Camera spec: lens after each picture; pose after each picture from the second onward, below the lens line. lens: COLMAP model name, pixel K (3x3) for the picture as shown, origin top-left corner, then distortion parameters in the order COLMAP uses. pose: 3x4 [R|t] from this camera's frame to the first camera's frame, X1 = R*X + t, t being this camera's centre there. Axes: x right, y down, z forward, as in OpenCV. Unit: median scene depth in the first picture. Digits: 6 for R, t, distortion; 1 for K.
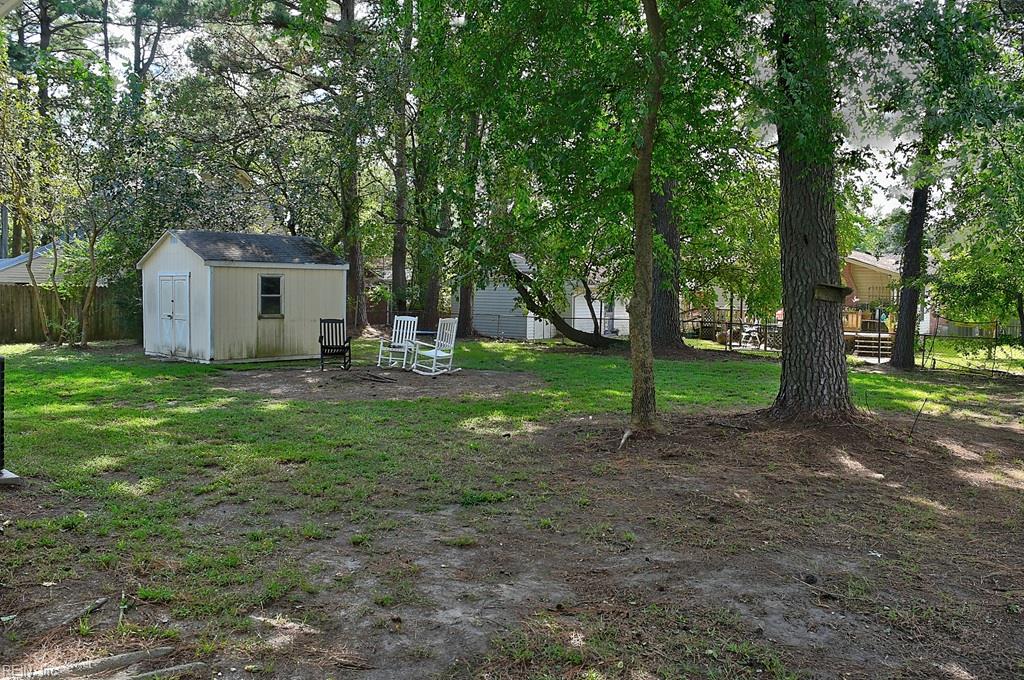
lens RADIAL K [[825.0, 0, 509.5], [0, 825.0, 341.6], [0, 0, 1]] dist [-0.115078, -0.002799]
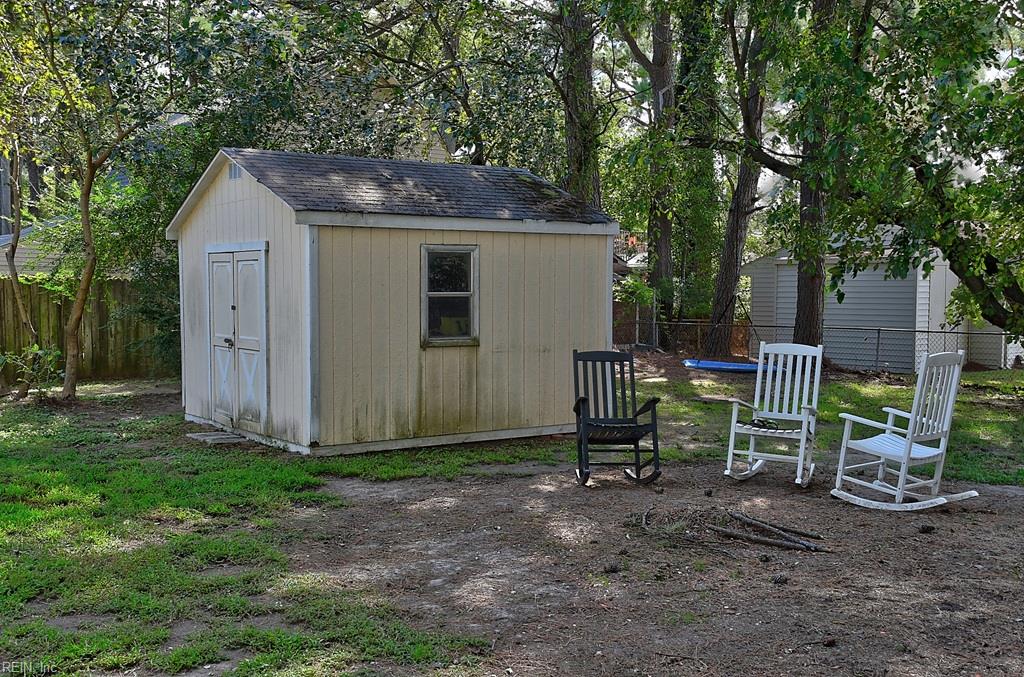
lens RADIAL K [[1147.5, 0, 512.7], [0, 1147.5, 338.5], [0, 0, 1]] dist [0.011278, 0.000000]
pose [[0.977526, -0.003159, -0.210793, -0.132195], [-0.000481, 0.999852, -0.017217, -0.022597], [0.210816, 0.016932, 0.977379, 0.415161]]
